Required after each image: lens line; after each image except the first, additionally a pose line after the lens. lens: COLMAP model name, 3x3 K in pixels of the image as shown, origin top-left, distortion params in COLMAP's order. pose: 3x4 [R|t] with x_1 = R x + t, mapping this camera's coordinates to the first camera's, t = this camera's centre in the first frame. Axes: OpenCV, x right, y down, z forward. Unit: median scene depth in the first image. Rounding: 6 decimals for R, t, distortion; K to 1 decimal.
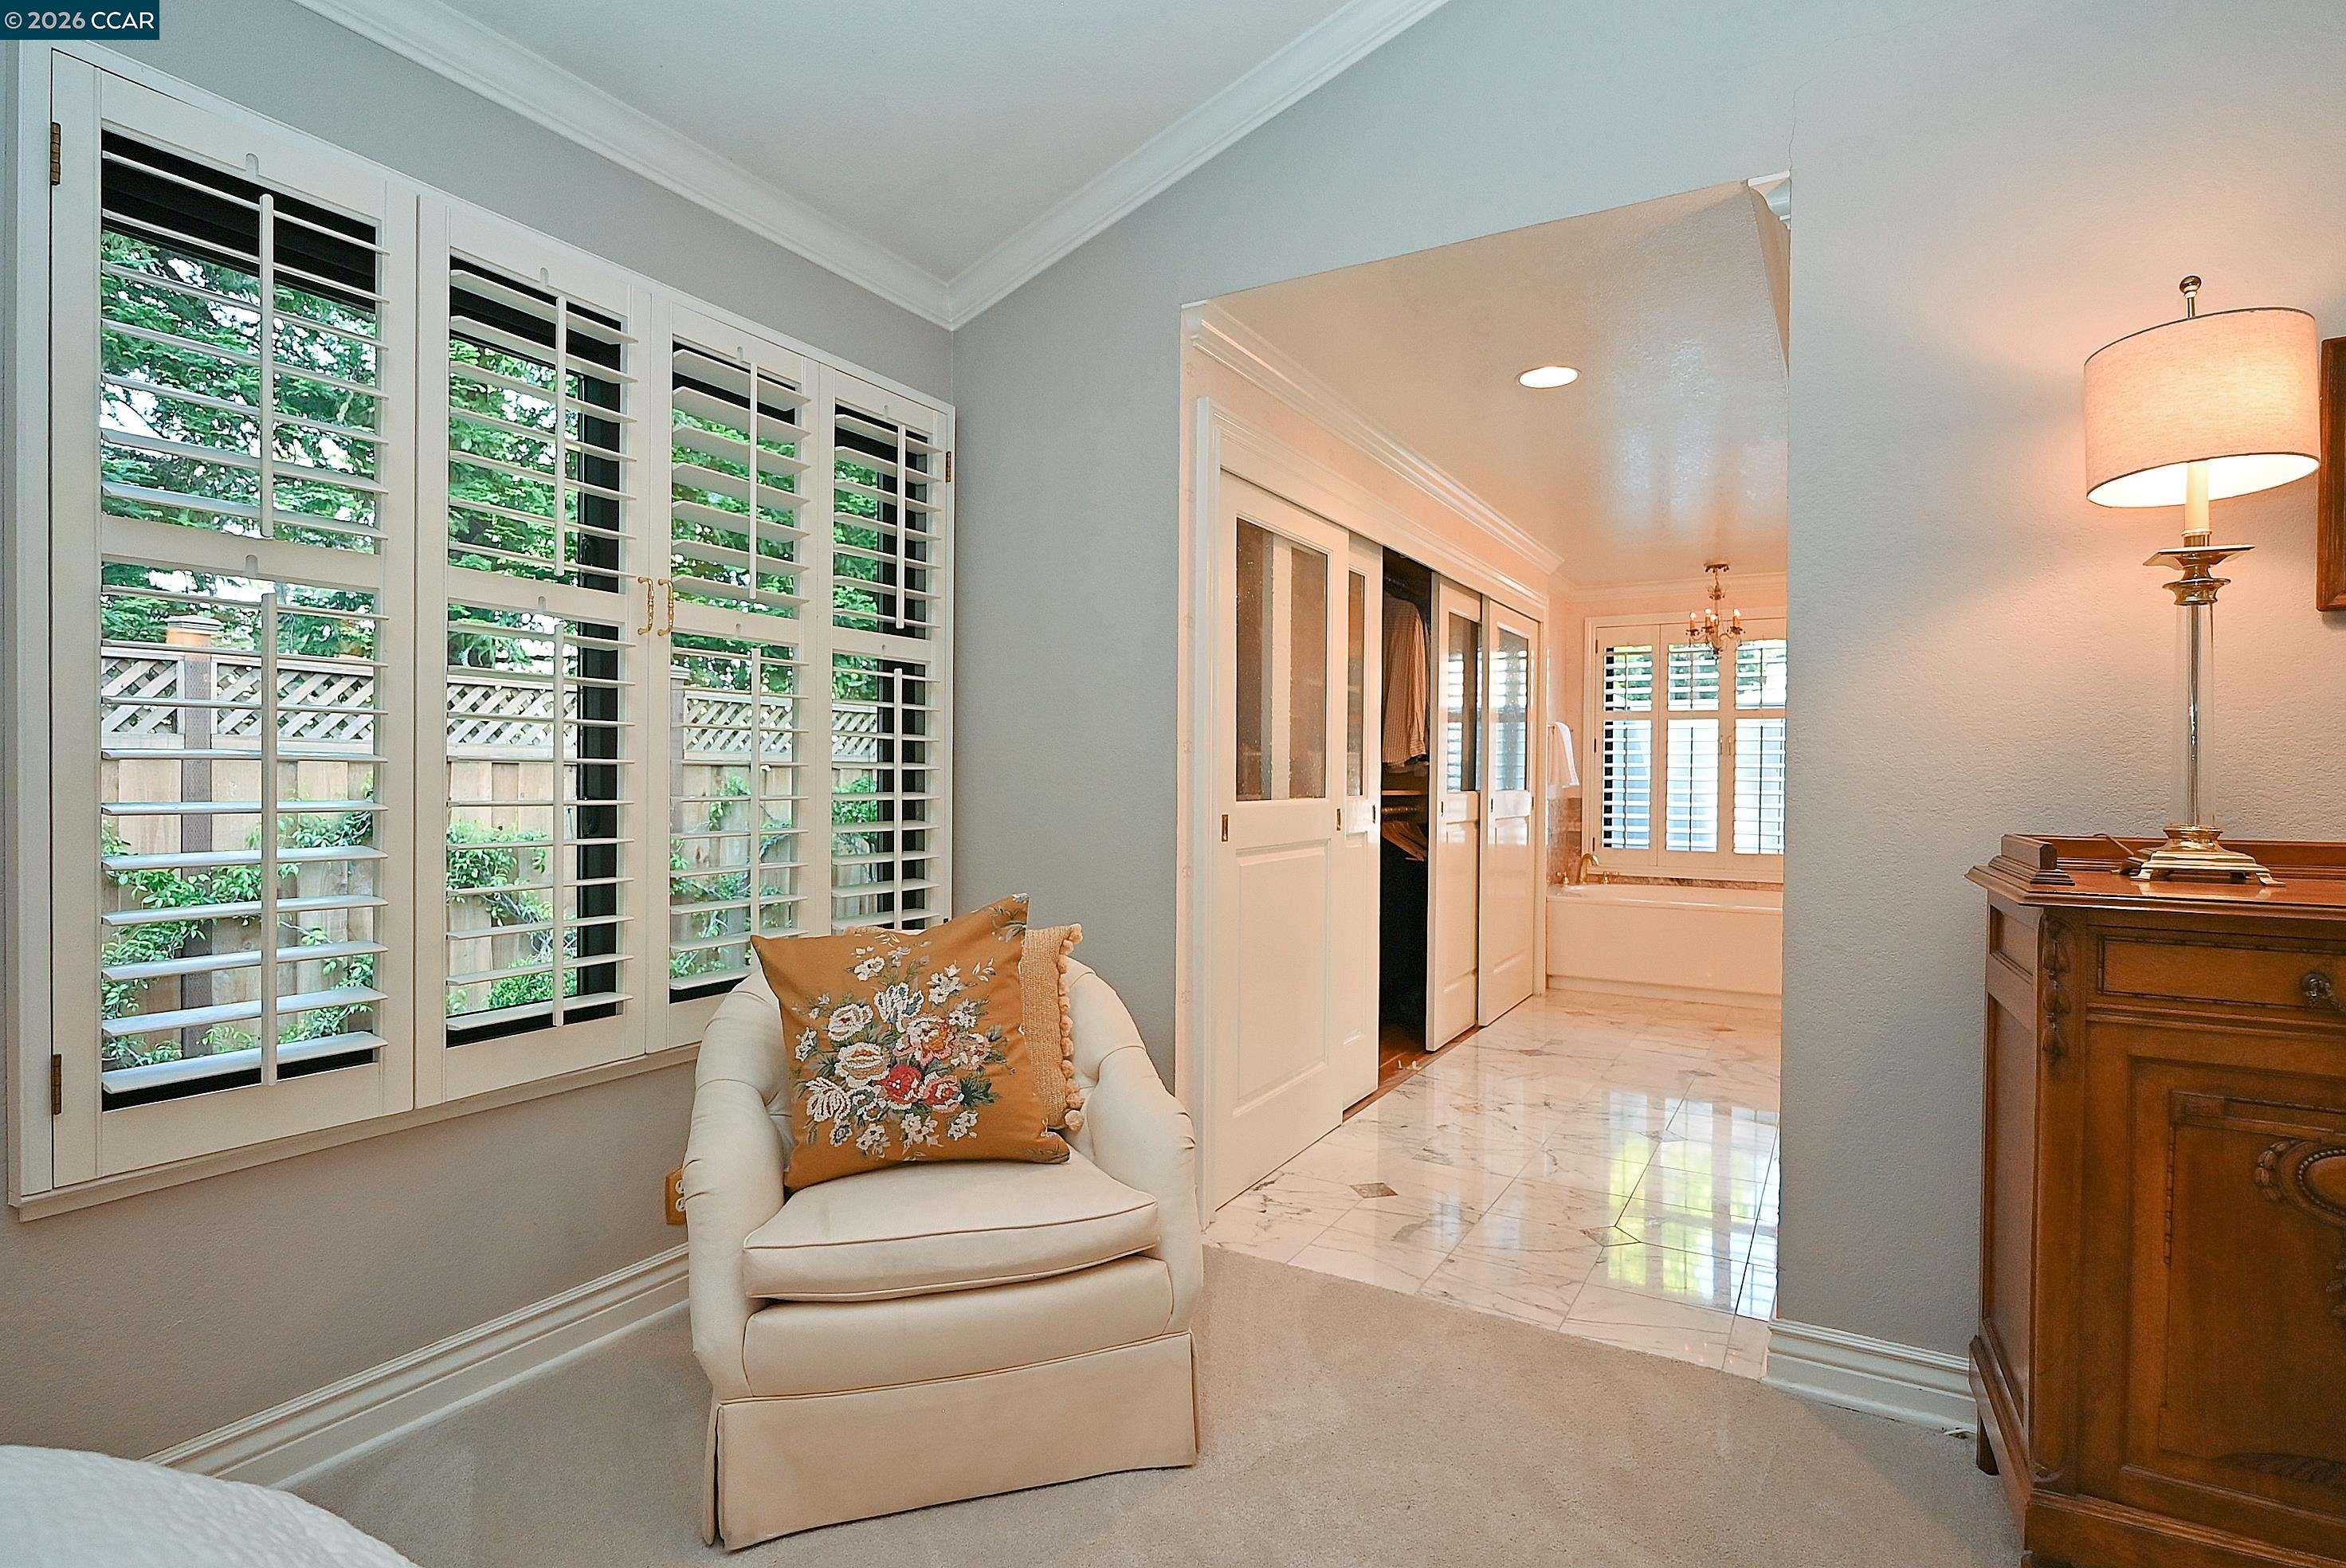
lens RADIAL K [[1163.4, 0, 1175.8], [0, 1163.4, 781.3], [0, 0, 1]] dist [-0.006041, 0.003045]
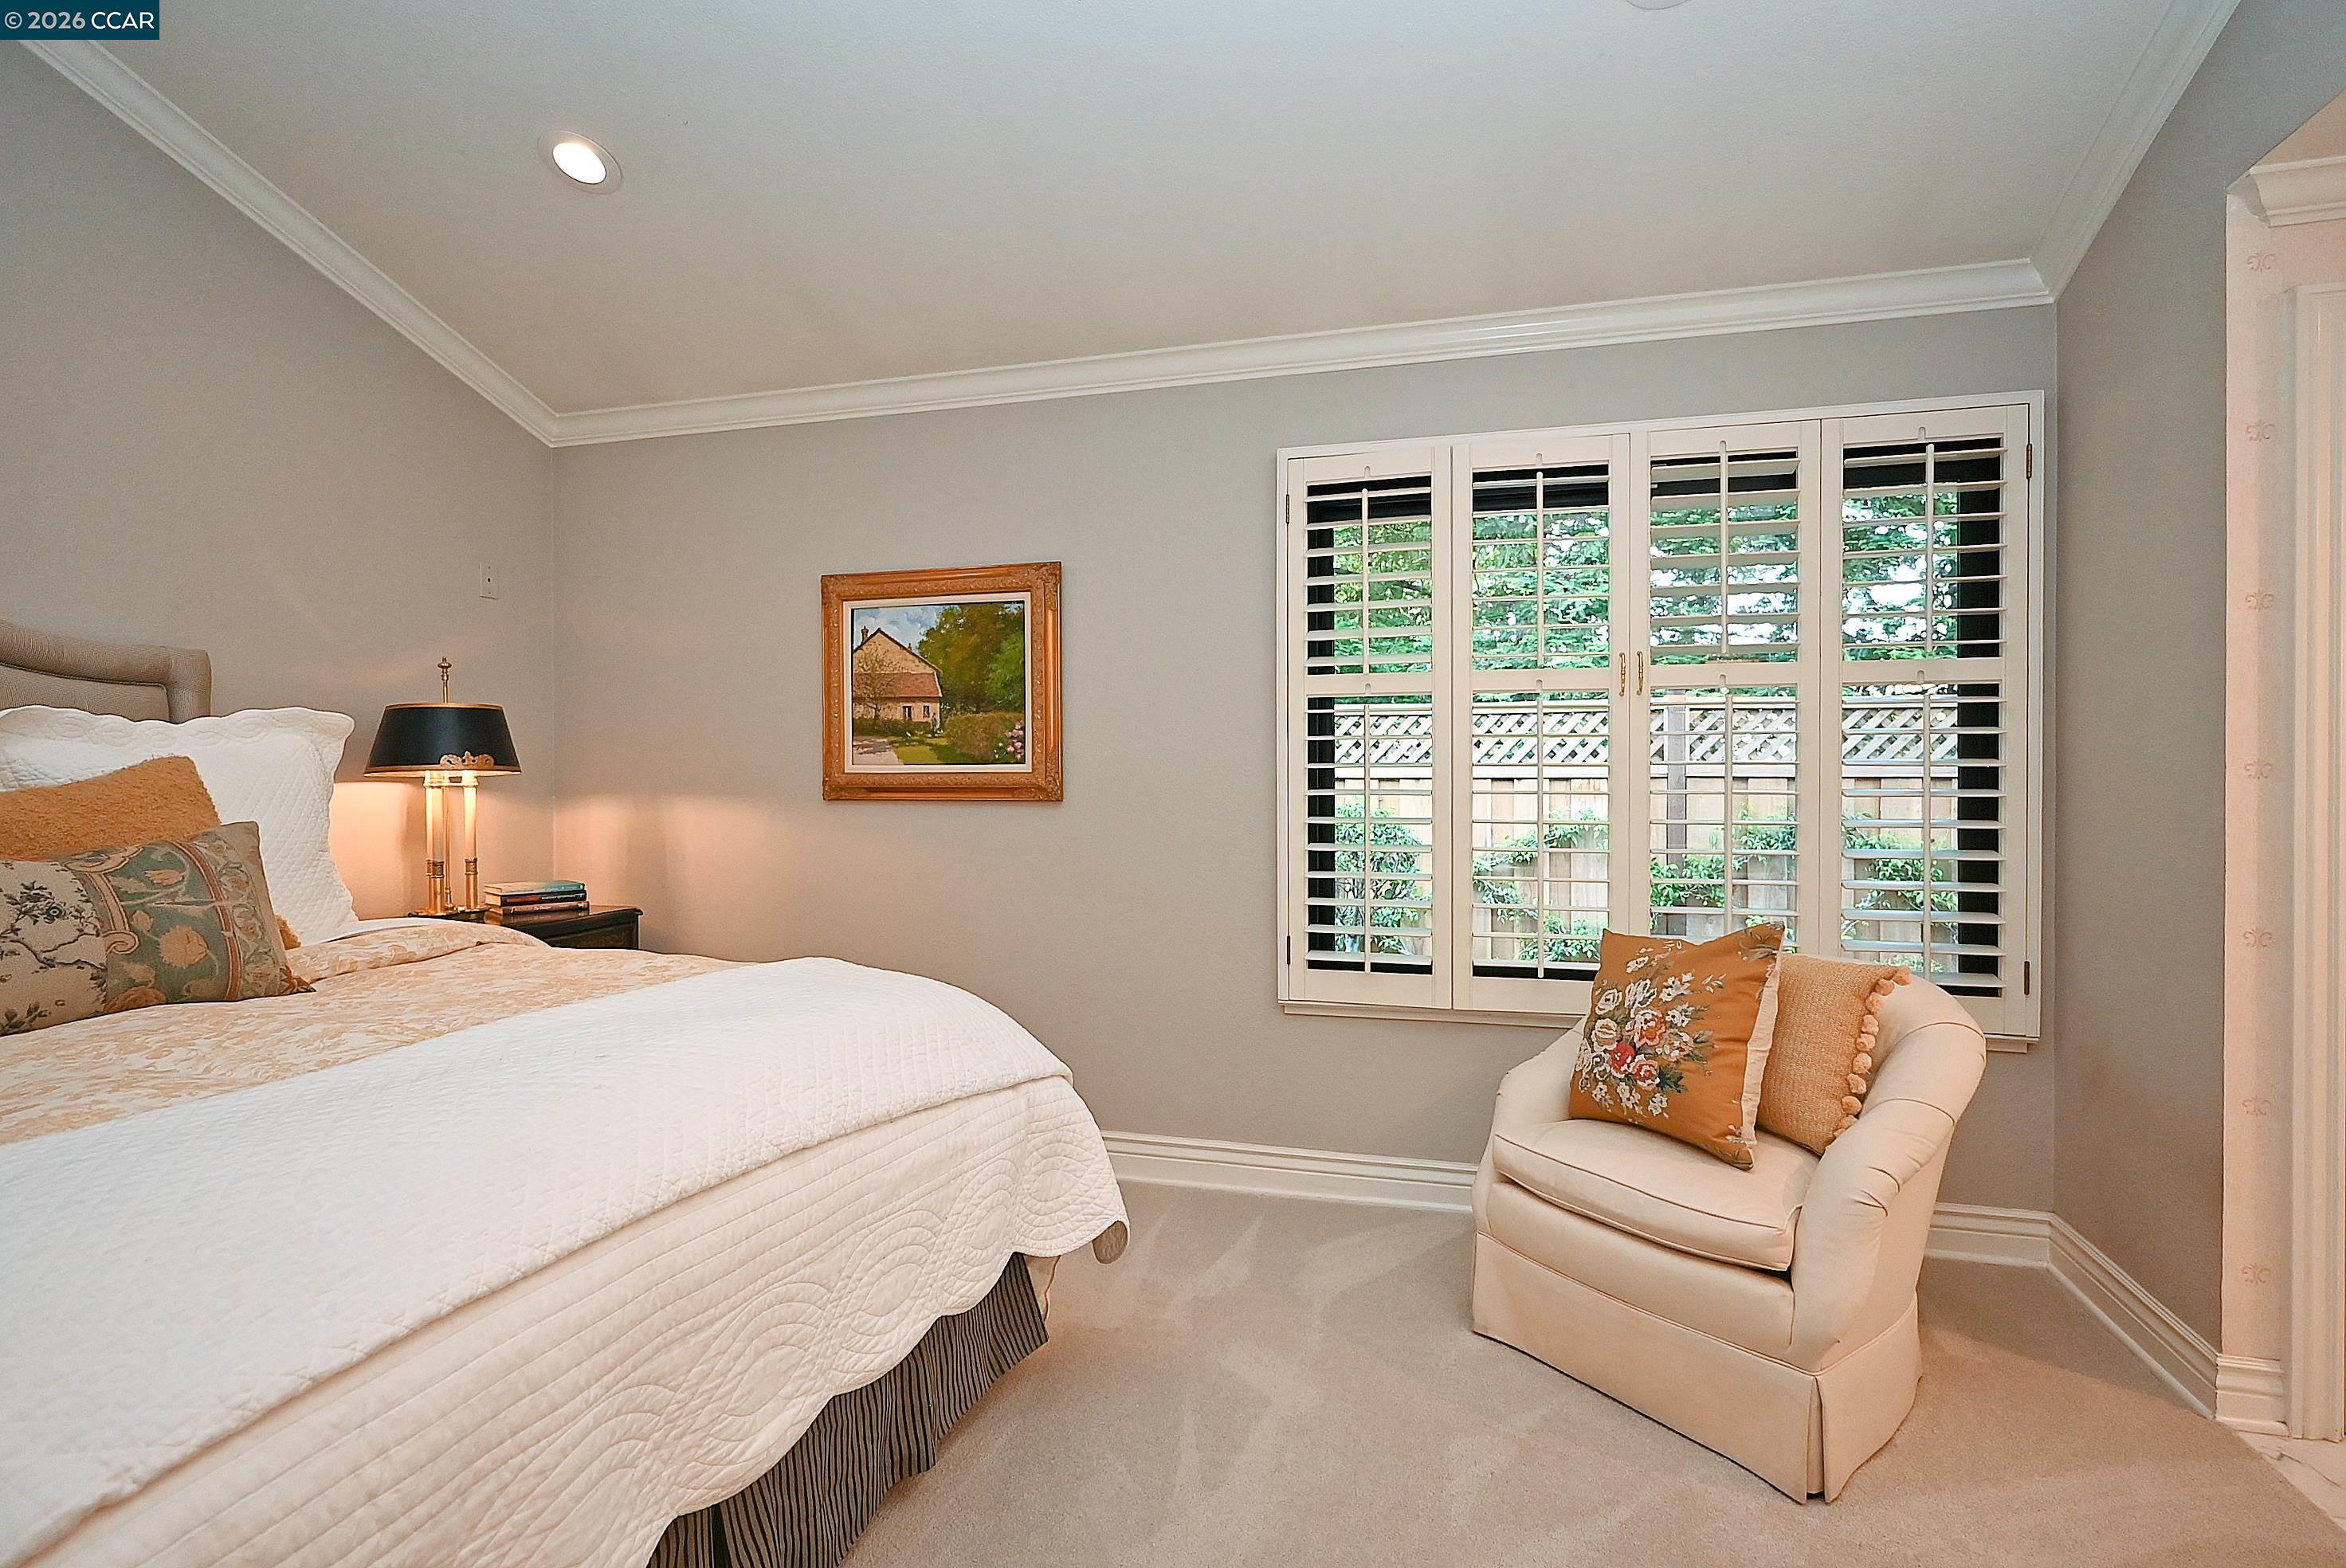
lens RADIAL K [[1163.4, 0, 1169.5], [0, 1163.4, 793.1], [0, 0, 1]] dist [-0.006041, 0.003045]
pose [[0.234751, 0.005408, -0.972041, 0.836660], [0.001634, 0.999981, 0.005958, -0.029751], [0.972054, -0.002986, 0.234737, 0.232604]]
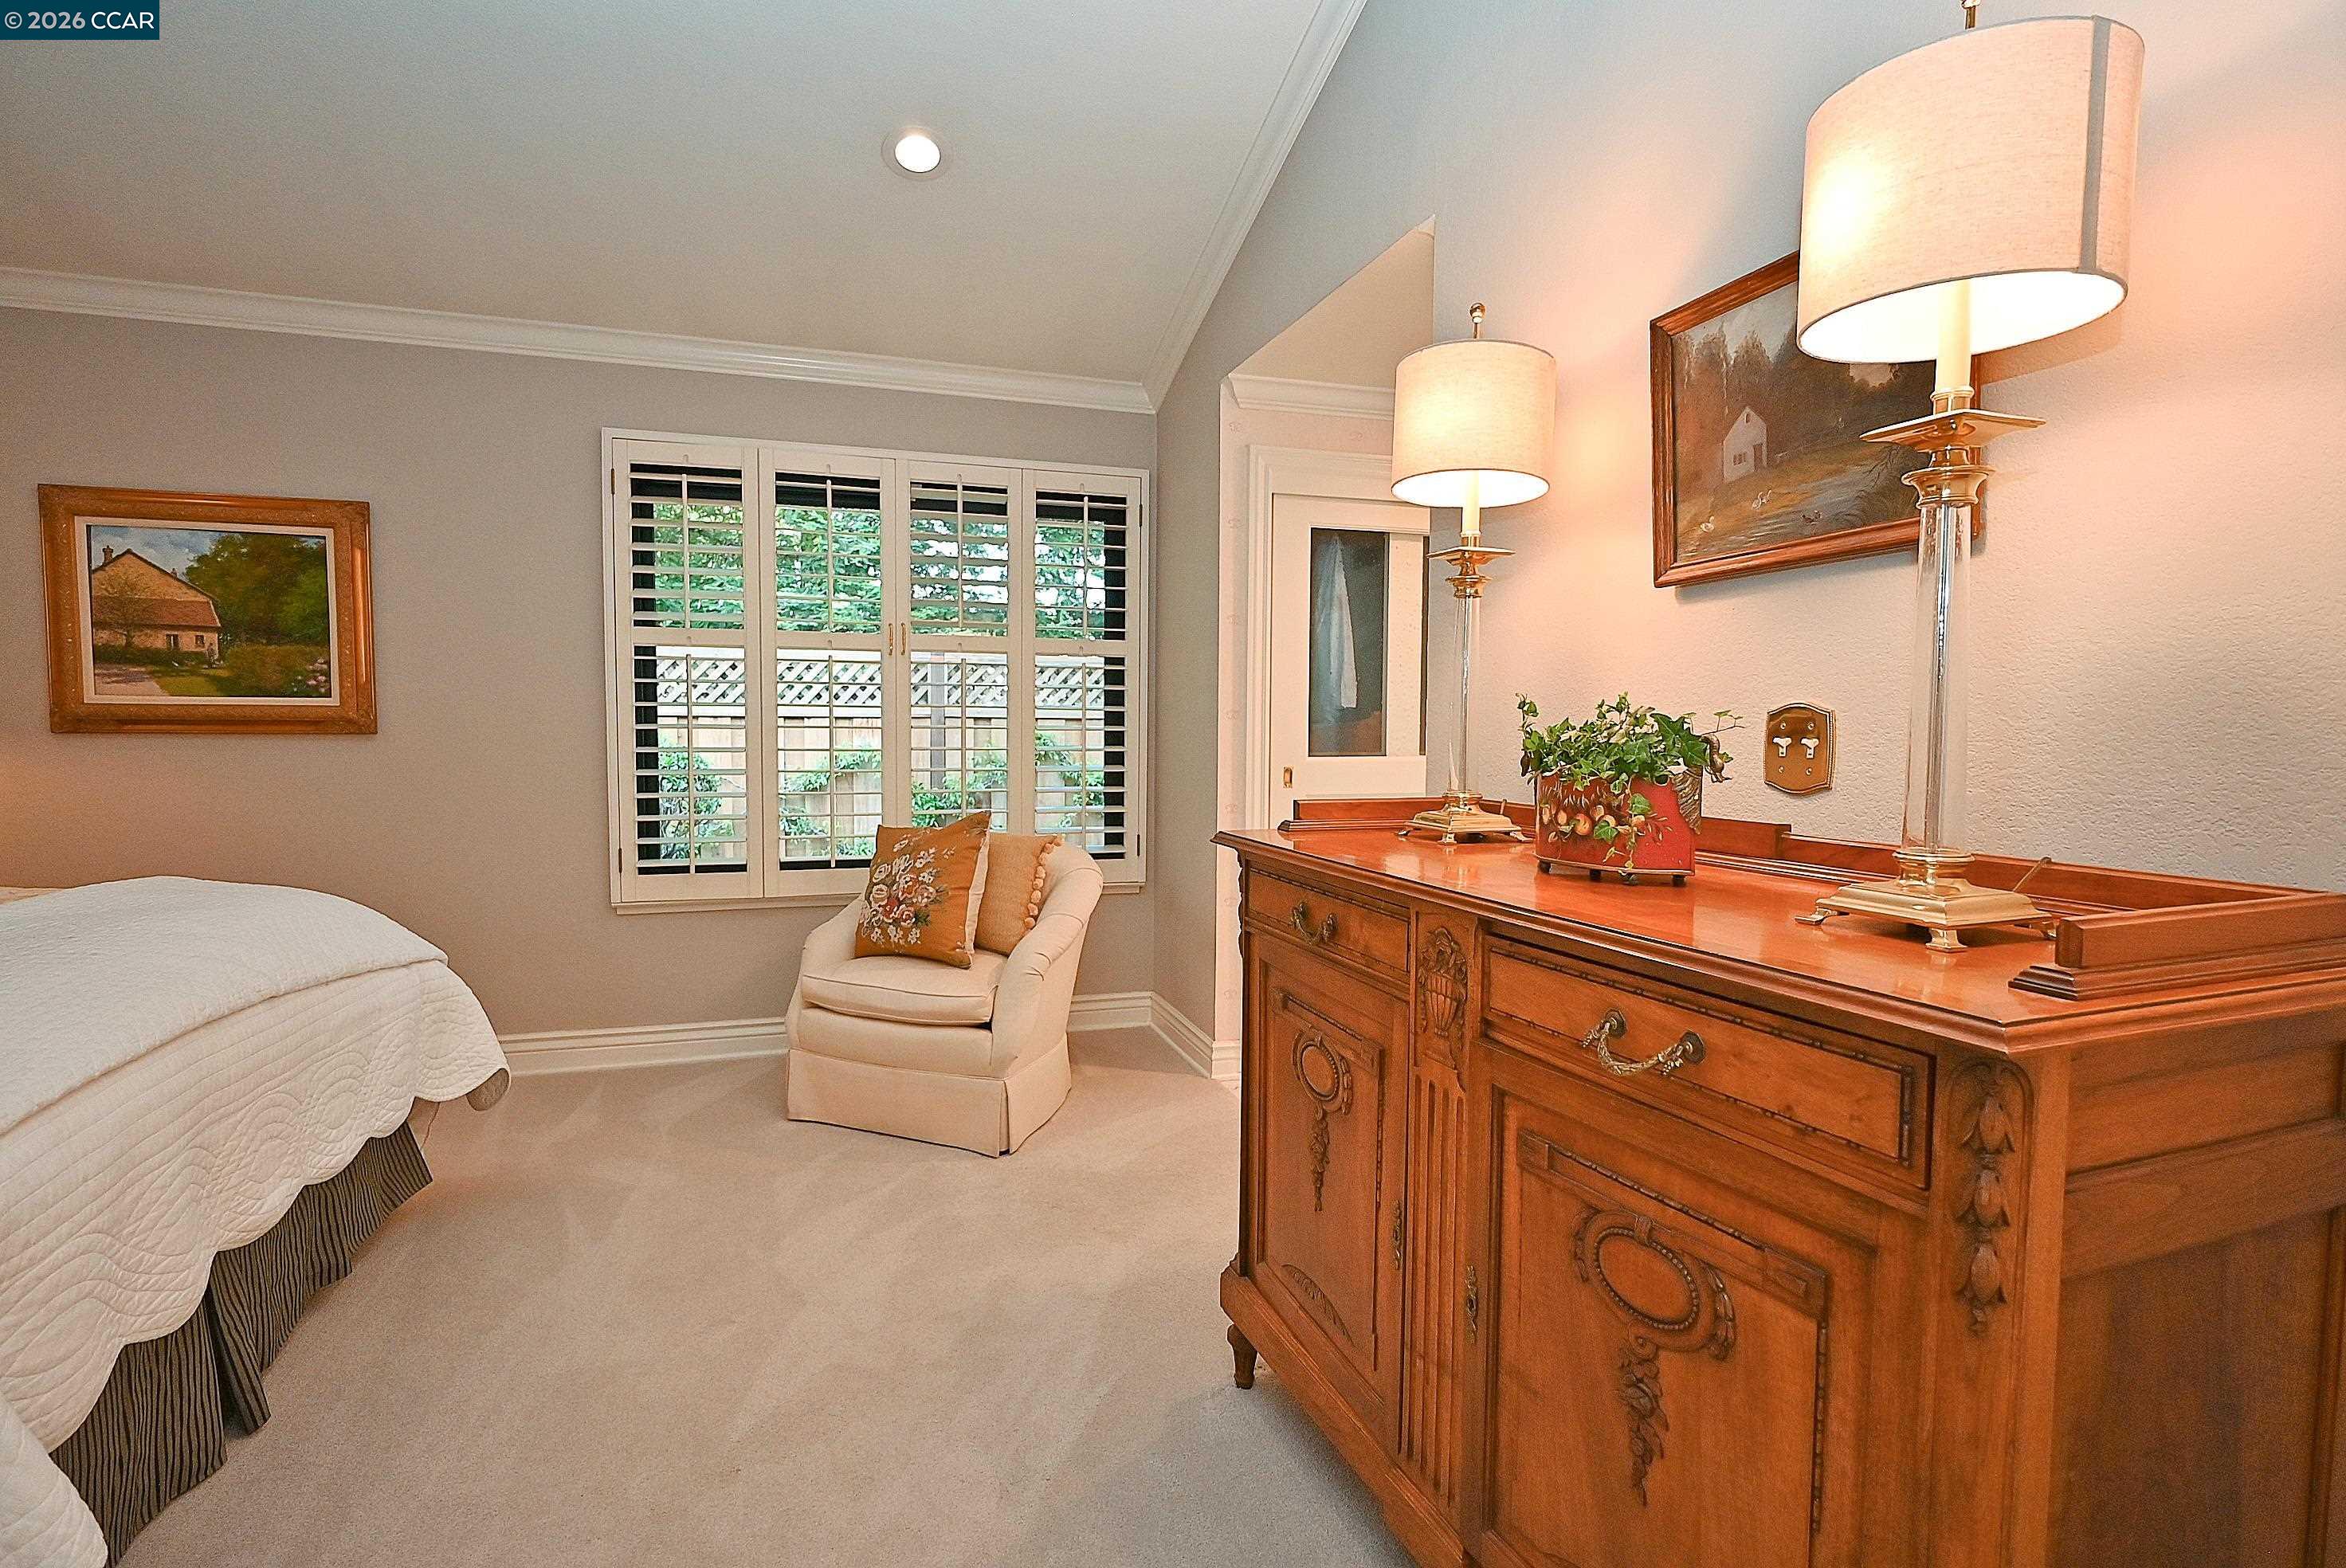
lens RADIAL K [[1163.4, 0, 1176.0], [0, 1163.4, 778.5], [0, 0, 1]] dist [-0.006041, 0.003045]
pose [[0.744593, 0.032511, -0.666726, 1.258489], [-0.003507, 0.998990, 0.044796, -0.023319], [0.667509, -0.031016, 0.743955, -0.039428]]
